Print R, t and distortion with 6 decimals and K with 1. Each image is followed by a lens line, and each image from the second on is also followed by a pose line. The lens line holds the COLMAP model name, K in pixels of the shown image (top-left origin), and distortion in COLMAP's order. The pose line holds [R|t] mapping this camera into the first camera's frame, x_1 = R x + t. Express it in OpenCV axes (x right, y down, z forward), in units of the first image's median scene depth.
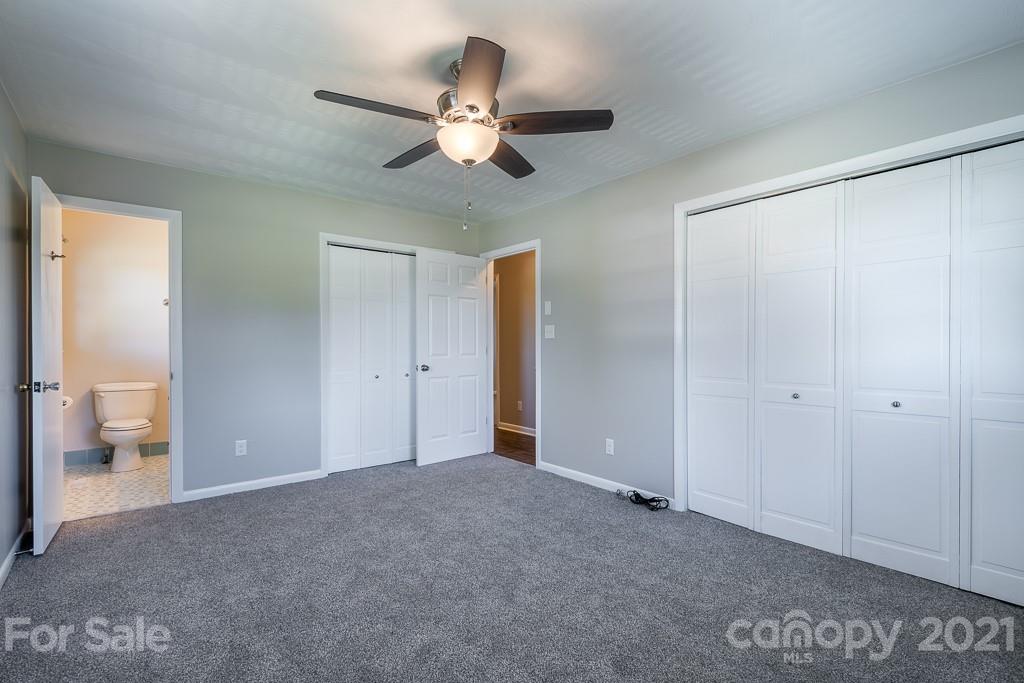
lens RADIAL K [[485.7, 0, 519.2], [0, 485.7, 342.5], [0, 0, 1]] dist [0.013137, -0.002328]
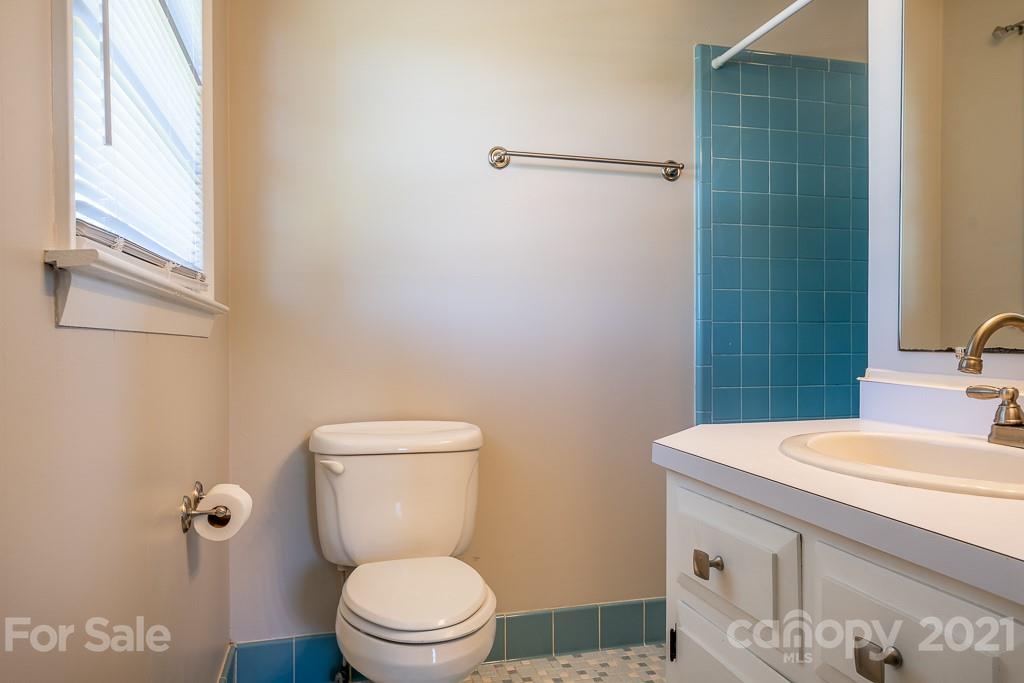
lens RADIAL K [[711.2, 0, 512.4], [0, 711.2, 344.6], [0, 0, 1]] dist [-0.000308, -0.000183]
pose [[0.914801, 0.000589, -0.403904, -0.589256], [-0.004543, 0.999951, -0.008831, 0.040244], [0.403879, 0.009913, 0.914759, 0.661383]]
